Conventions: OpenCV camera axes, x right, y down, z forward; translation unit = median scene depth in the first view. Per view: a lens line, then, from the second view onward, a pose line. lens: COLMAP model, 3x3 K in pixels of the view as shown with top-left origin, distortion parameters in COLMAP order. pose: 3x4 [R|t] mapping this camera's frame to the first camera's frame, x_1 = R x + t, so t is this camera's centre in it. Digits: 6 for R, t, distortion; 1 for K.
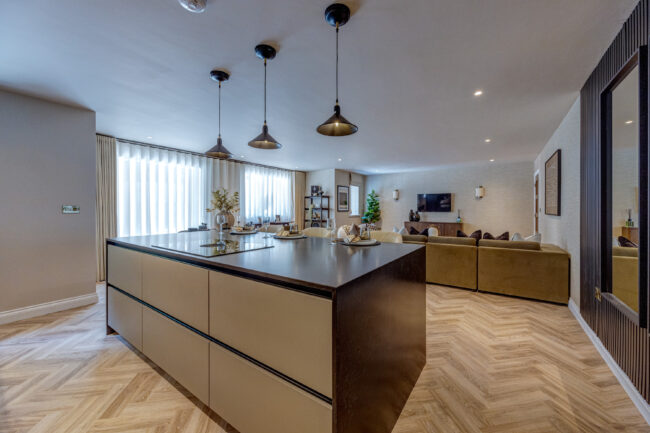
lens RADIAL K [[250.5, 0, 330.6], [0, 250.5, 210.6], [0, 0, 1]] dist [-0.001122, -0.000113]
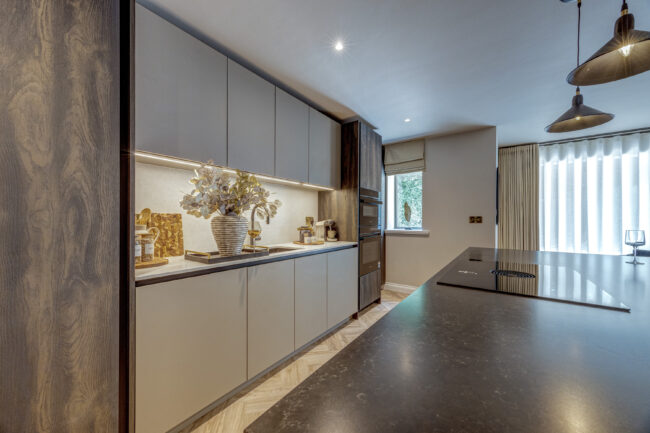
lens RADIAL K [[243.8, 0, 326.2], [0, 243.8, 220.4], [0, 0, 1]] dist [0.003680, 0.000052]
pose [[-0.024766, 0.001595, -0.999692, 0.097035], [-0.009018, 0.999958, 0.001819, 0.003317], [0.999653, 0.009060, -0.024751, 0.306216]]
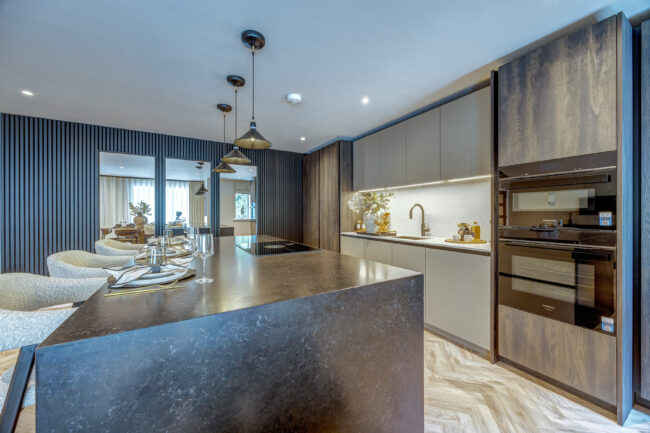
lens RADIAL K [[246.2, 0, 327.0], [0, 246.2, 215.8], [0, 0, 1]] dist [-0.002386, -0.000279]
pose [[-0.907318, -0.002867, 0.420436, -0.677154], [0.004201, 0.999865, 0.015883, -0.011928], [-0.420424, 0.016177, -0.907183, 1.119753]]
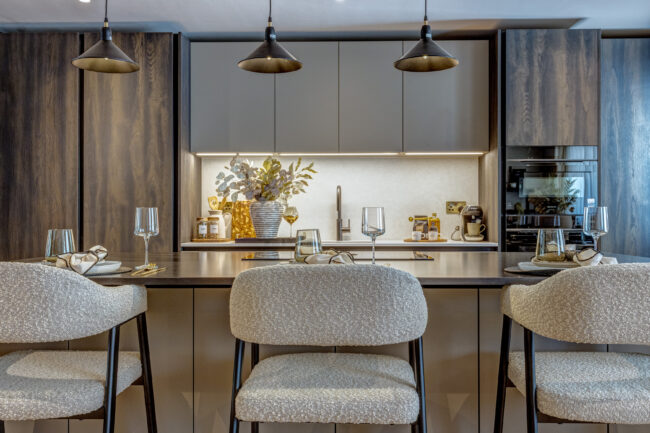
lens RADIAL K [[613.8, 0, 325.0], [0, 613.8, 216.5], [0, 0, 1]] dist [0.018104, -0.024614]
pose [[-0.838304, -0.002990, -0.545195, 0.204738], [-0.002489, 0.999996, -0.001657, 0.031650], [0.545198, -0.000032, -0.838307, 1.269320]]
